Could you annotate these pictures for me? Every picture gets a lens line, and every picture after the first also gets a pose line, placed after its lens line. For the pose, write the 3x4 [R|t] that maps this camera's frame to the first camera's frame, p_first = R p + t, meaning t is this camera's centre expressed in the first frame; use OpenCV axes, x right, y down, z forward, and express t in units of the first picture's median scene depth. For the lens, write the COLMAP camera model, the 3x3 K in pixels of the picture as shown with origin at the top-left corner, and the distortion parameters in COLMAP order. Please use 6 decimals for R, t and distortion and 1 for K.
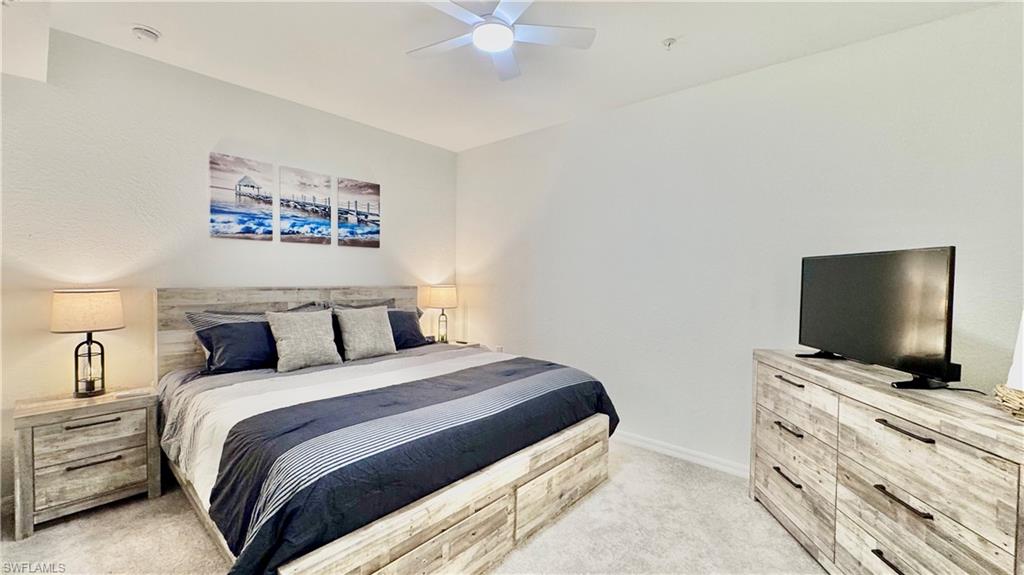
lens RADIAL K [[405.8, 0, 518.5], [0, 405.8, 287.9], [0, 0, 1]] dist [-0.001895, 0.000529]
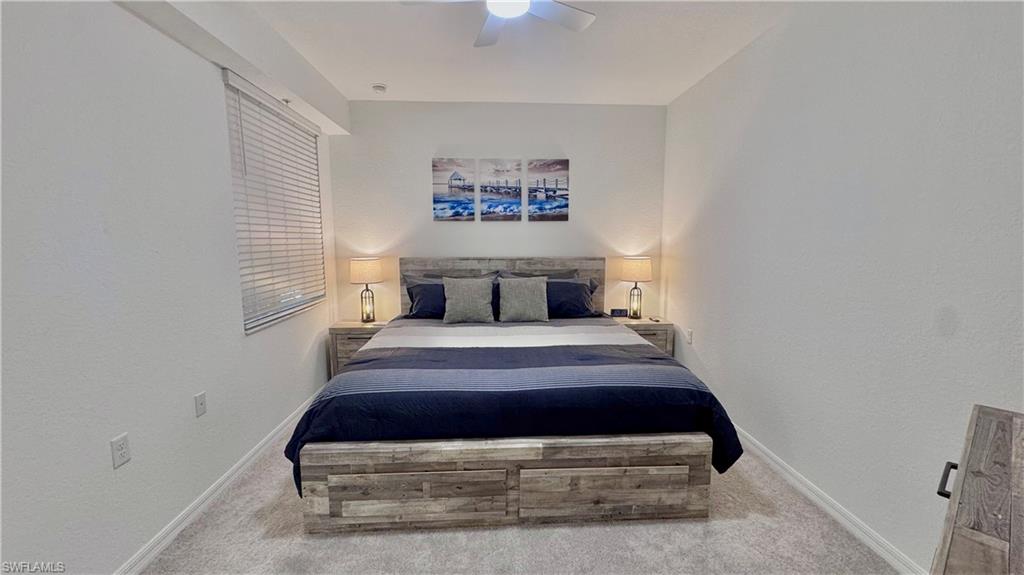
lens RADIAL K [[405.8, 0, 507.9], [0, 405.8, 287.5], [0, 0, 1]] dist [-0.001895, 0.000529]
pose [[0.702838, 0.073058, -0.707588, 0.404764], [-0.011845, 0.995776, 0.091048, -0.026416], [0.711251, -0.055610, 0.700735, 0.187068]]
